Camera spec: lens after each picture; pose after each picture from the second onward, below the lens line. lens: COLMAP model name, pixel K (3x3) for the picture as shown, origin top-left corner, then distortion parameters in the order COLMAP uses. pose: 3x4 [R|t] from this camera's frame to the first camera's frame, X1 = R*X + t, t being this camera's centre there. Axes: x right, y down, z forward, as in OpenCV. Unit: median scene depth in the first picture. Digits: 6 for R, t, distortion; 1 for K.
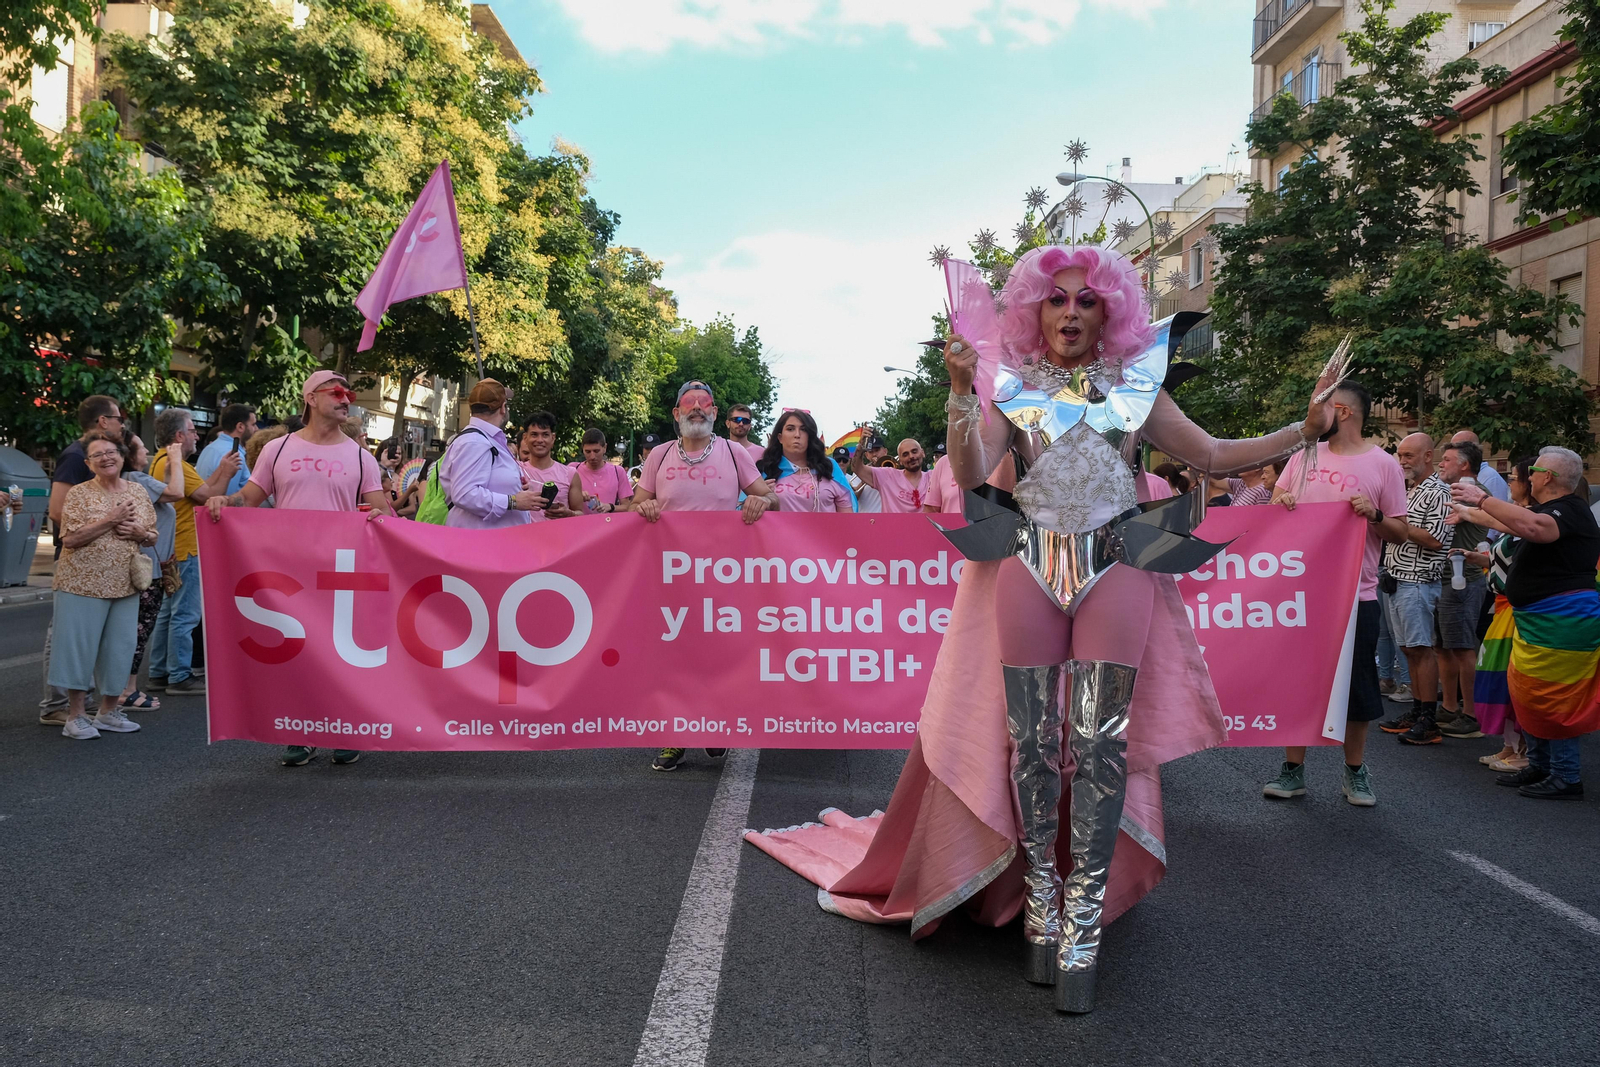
lens RADIAL K [[1514.4, 0, 739.7], [0, 1514.4, 510.5], [0, 0, 1]] dist [0.013885, -0.015971]
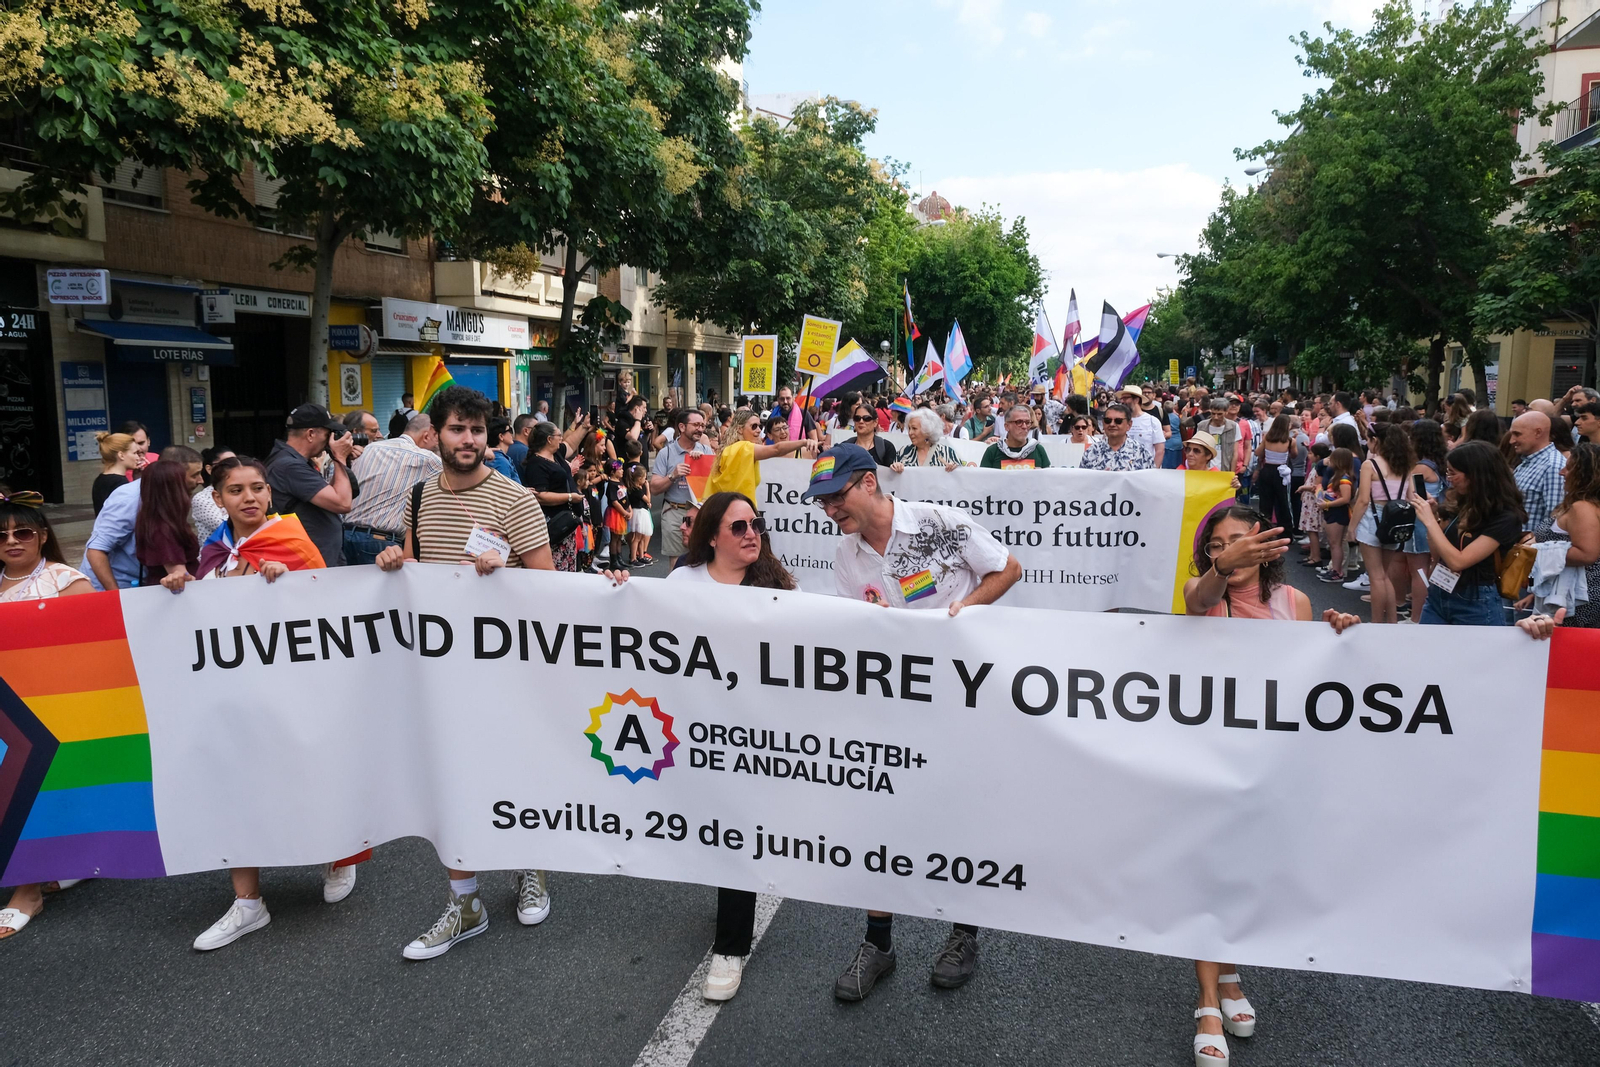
lens RADIAL K [[1121.6, 0, 800.0], [0, 1121.6, 533.5], [0, 0, 1]] dist [-0.010701, 0.025984]
pose [[0.978306, -0.003196, -0.207139, 0.064812], [0.028930, 0.992191, 0.121326, -0.029144], [0.205134, -0.124687, 0.970759, 0.792067]]
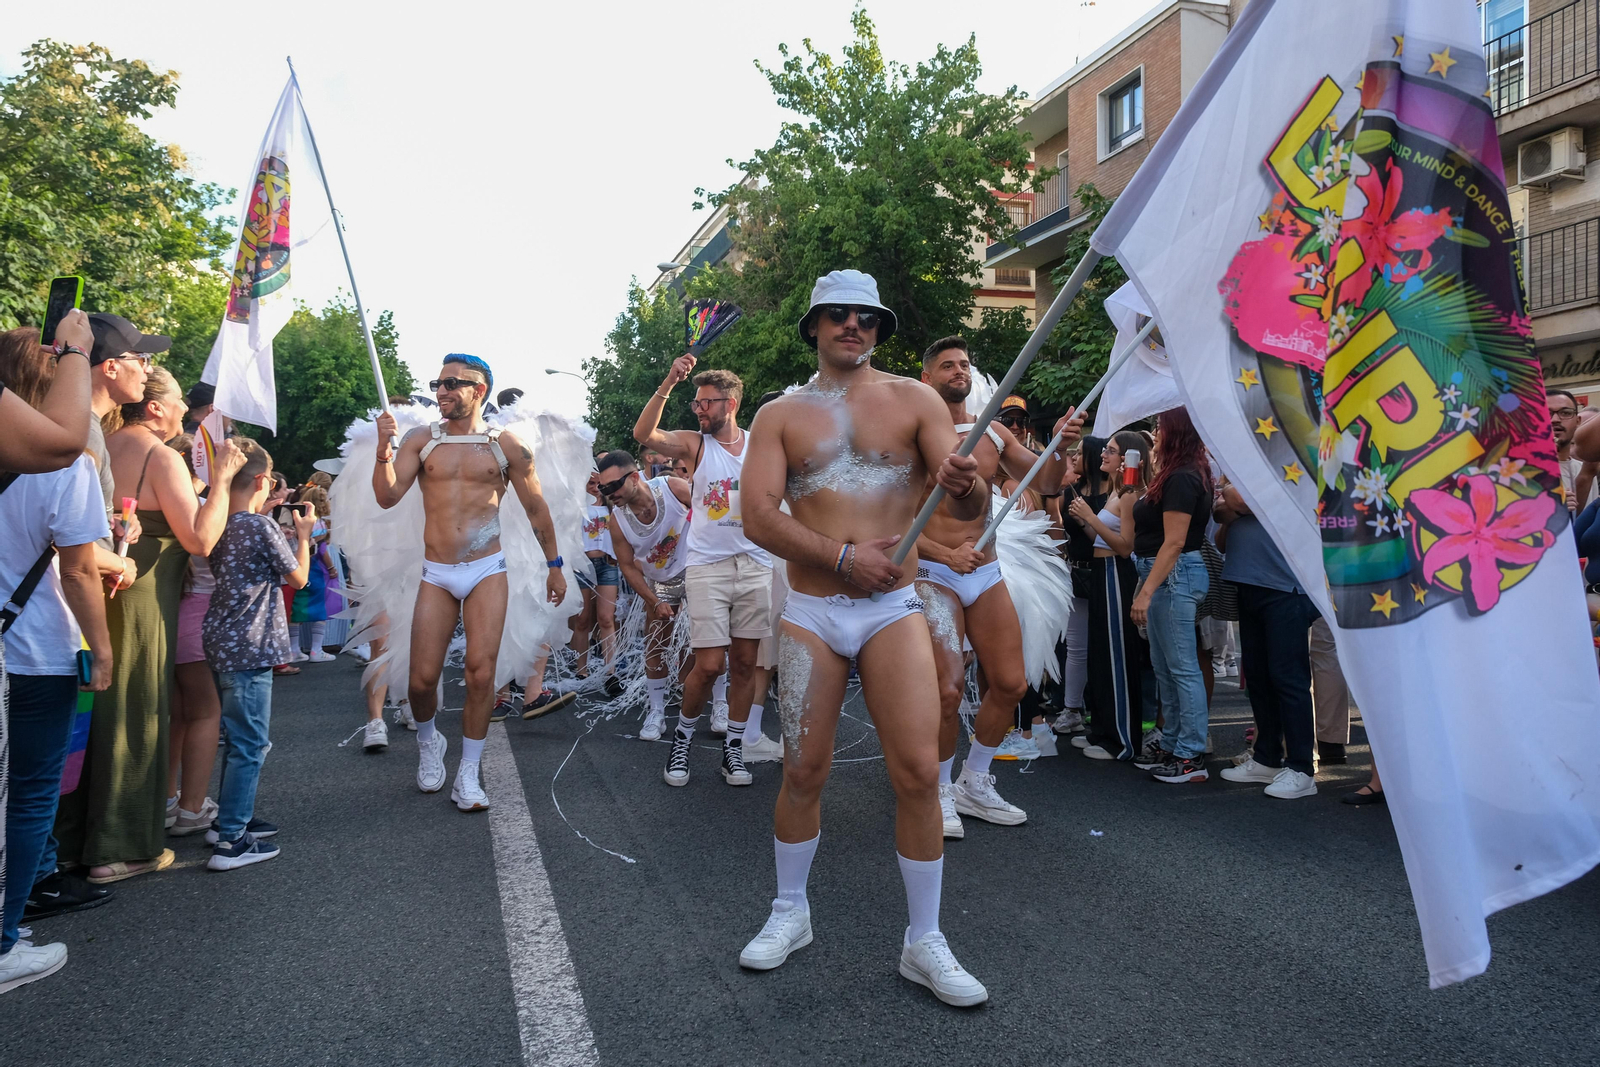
lens RADIAL K [[1177.2, 0, 799.8], [0, 1177.2, 514.9], [0, 0, 1]] dist [0.027160, 0.001242]
pose [[0.945219, -0.027636, 0.325266, 0.030848], [0.030604, 0.999524, -0.004011, -0.003089], [-0.325000, 0.013746, 0.945614, 1.099044]]
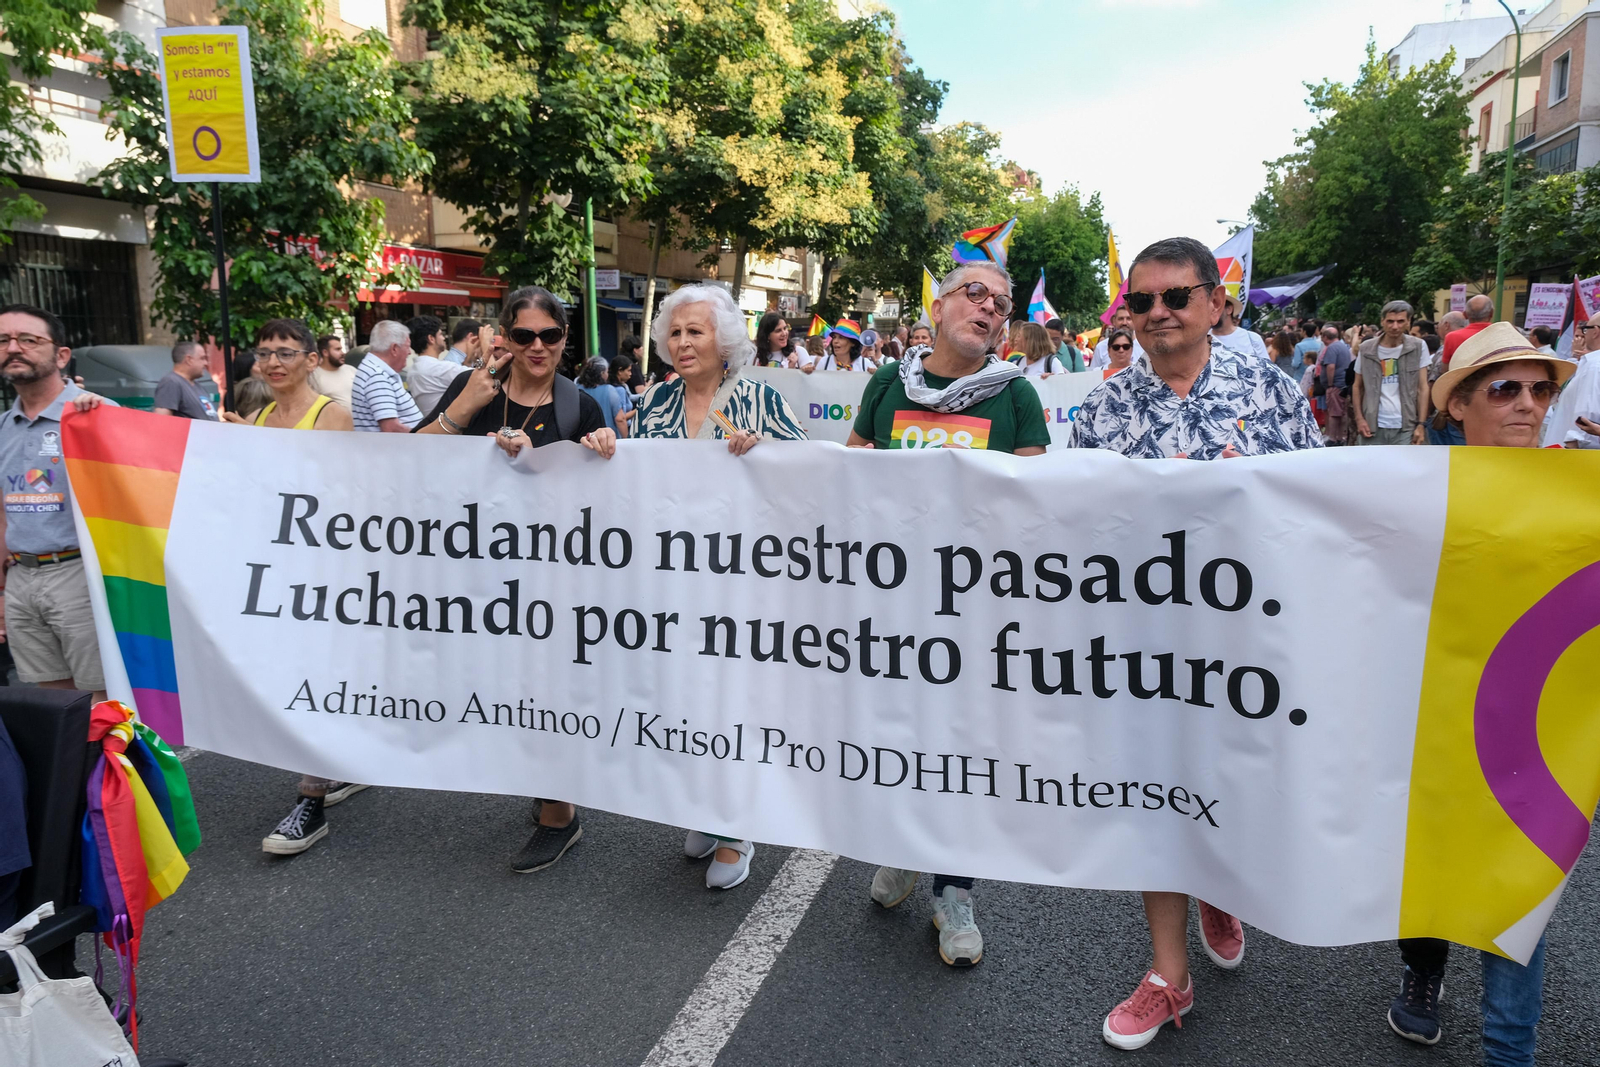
lens RADIAL K [[1121.6, 0, 800.0], [0, 1121.6, 533.5], [0, 0, 1]] dist [-0.010701, 0.025984]
pose [[0.966059, -0.000554, -0.258320, 0.037057], [0.041536, 0.987319, 0.153219, -0.013048], [0.254960, -0.158748, 0.953832, 0.282503]]
